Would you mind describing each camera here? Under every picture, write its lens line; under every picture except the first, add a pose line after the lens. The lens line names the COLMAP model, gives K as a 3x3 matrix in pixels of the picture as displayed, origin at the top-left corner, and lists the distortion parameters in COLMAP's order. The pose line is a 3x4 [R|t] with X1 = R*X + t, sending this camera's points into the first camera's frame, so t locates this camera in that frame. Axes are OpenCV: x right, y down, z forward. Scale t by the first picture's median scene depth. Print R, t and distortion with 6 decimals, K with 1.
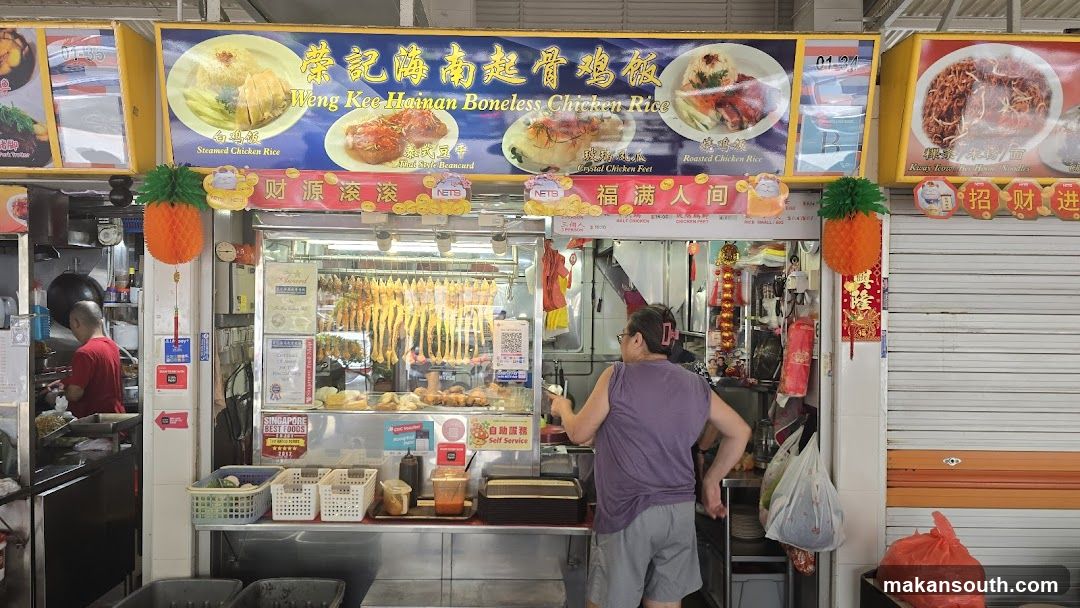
lens RADIAL K [[716.0, 0, 532.2], [0, 716.0, 306.9], [0, 0, 1]] dist [0.047835, -0.020857]
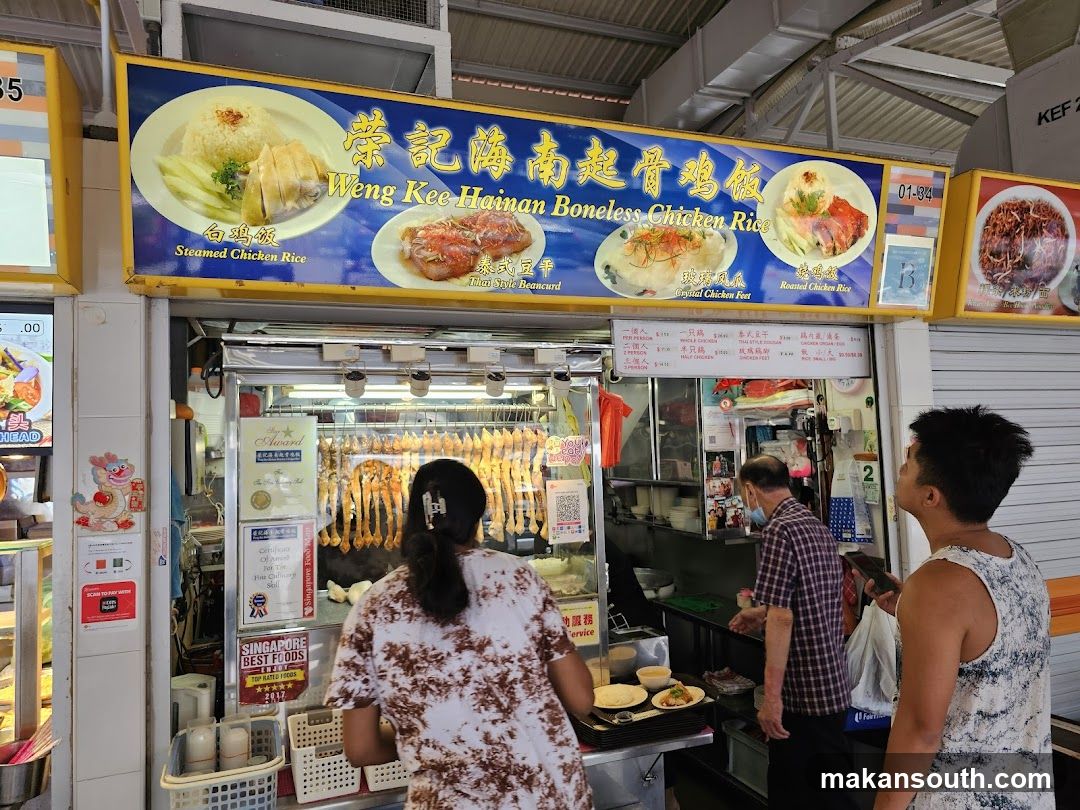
lens RADIAL K [[722.3, 0, 528.6], [0, 722.3, 402.8], [0, 0, 1]] dist [0.044083, -0.031594]
pose [[0.942774, -0.022142, 0.332697, -0.387348], [0.046626, 0.996744, -0.065788, -0.019342], [-0.330157, 0.077536, 0.940736, 0.279836]]
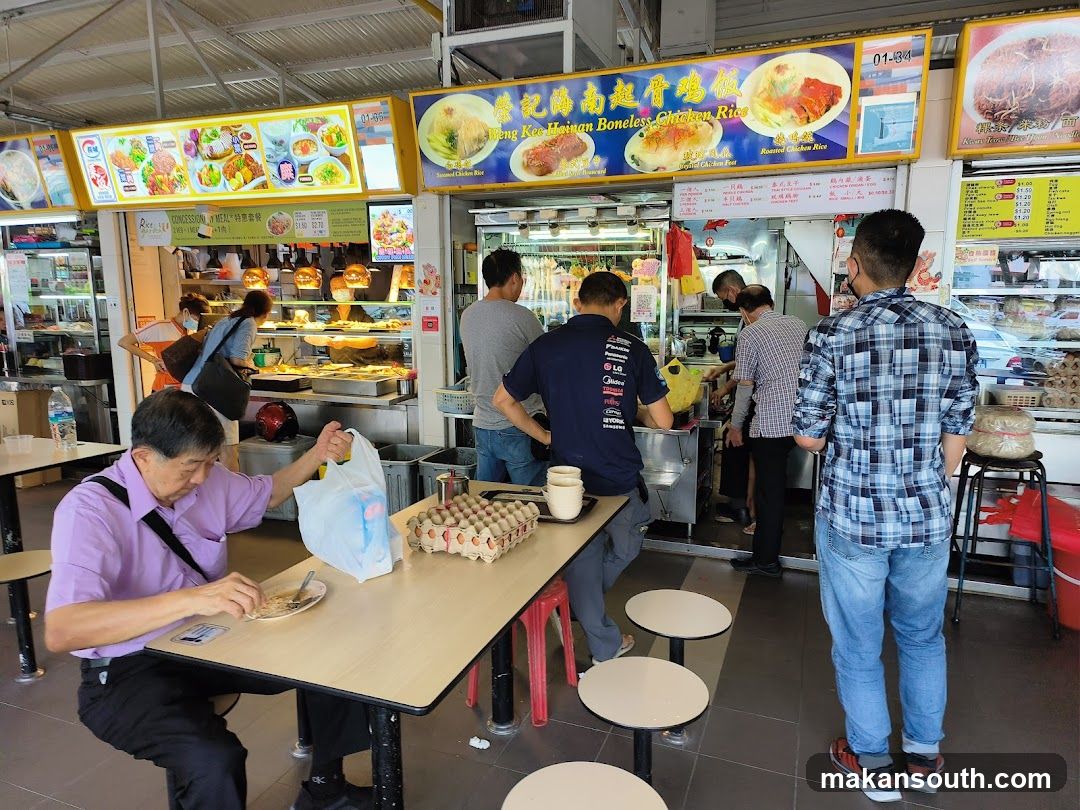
lens RADIAL K [[710.0, 0, 546.8], [0, 710.0, 412.7], [0, 0, 1]] dist [0.069672, -0.047414]
pose [[0.927710, 0.048206, -0.370176, 0.361285], [0.006556, 0.989370, 0.145269, 0.069776], [0.373244, -0.137195, 0.917533, -0.409578]]
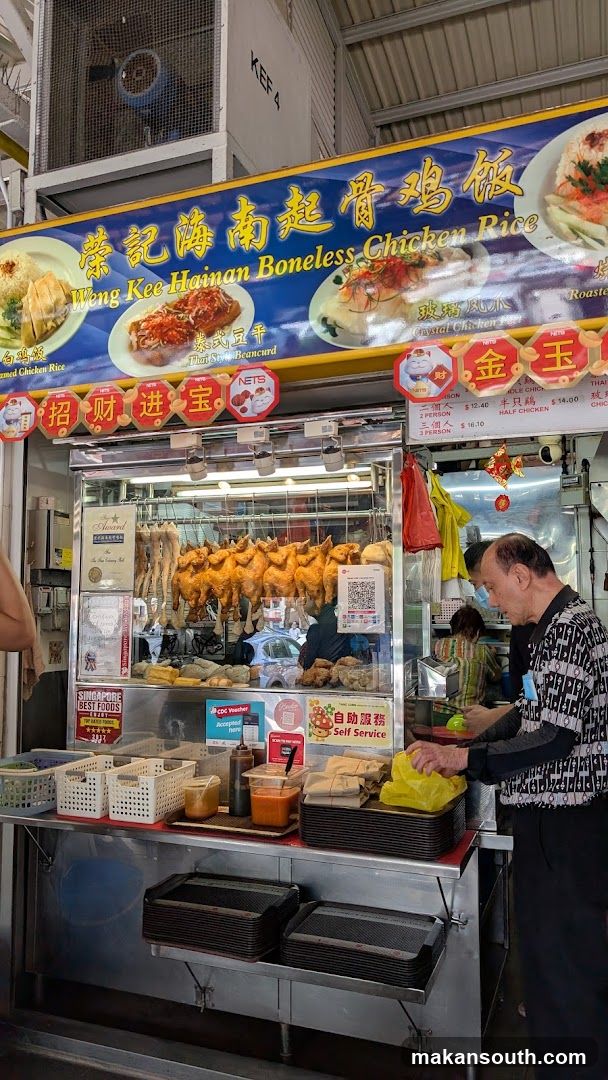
lens RADIAL K [[786.8, 0, 305.6], [0, 786.8, 548.4], [0, 0, 1]] dist [0.003649, -0.002462]
pose [[0.929734, -0.046457, -0.365290, 0.242416], [0.009856, 0.994794, -0.101431, 0.095022], [0.368101, 0.090703, 0.925351, 0.272121]]
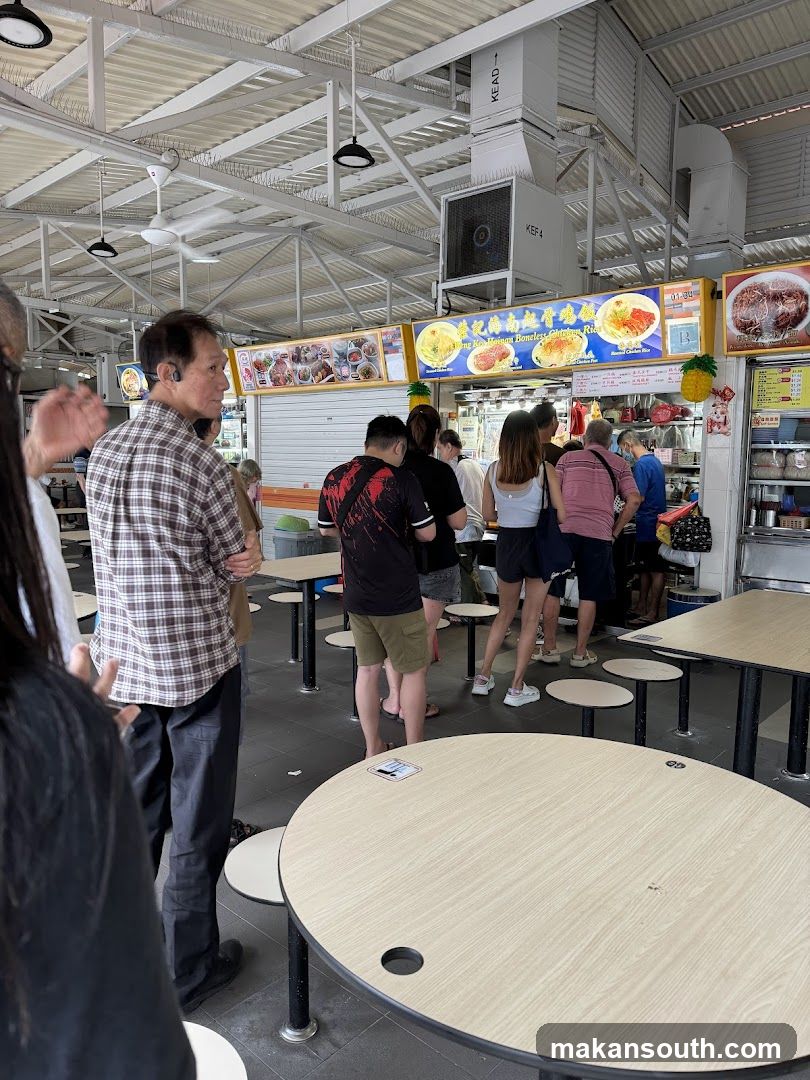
lens RADIAL K [[763.9, 0, 401.7], [0, 763.9, 552.5], [0, 0, 1]] dist [0.021781, -0.026058]
pose [[0.732145, 0.077610, -0.676713, 1.280612], [-0.010383, 0.994644, 0.102839, 0.128863], [0.681070, -0.068267, 0.729029, -0.987469]]
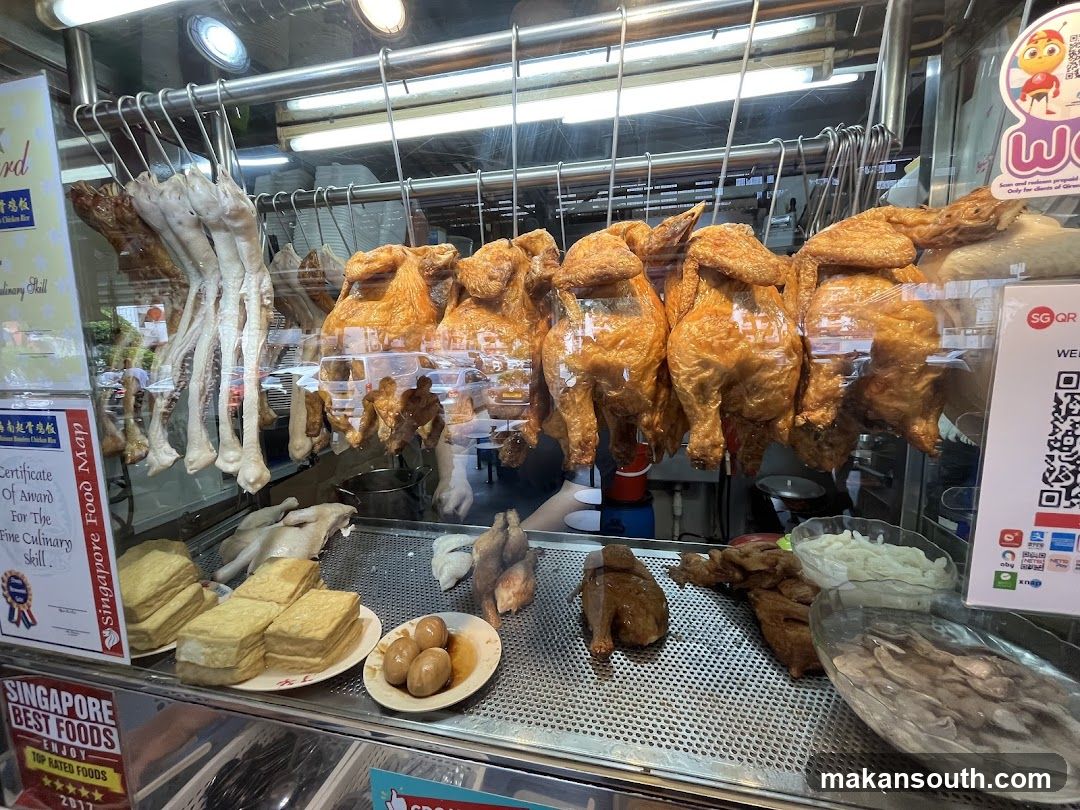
lens RADIAL K [[439.4, 0, 543.8], [0, 439.4, 402.3], [0, 0, 1]] dist [-0.004668, 0.001534]
pose [[0.969765, -0.002419, -0.244029, -0.134047], [0.033216, 0.991954, 0.122165, 0.032600], [0.241770, -0.126577, 0.962042, 1.021624]]
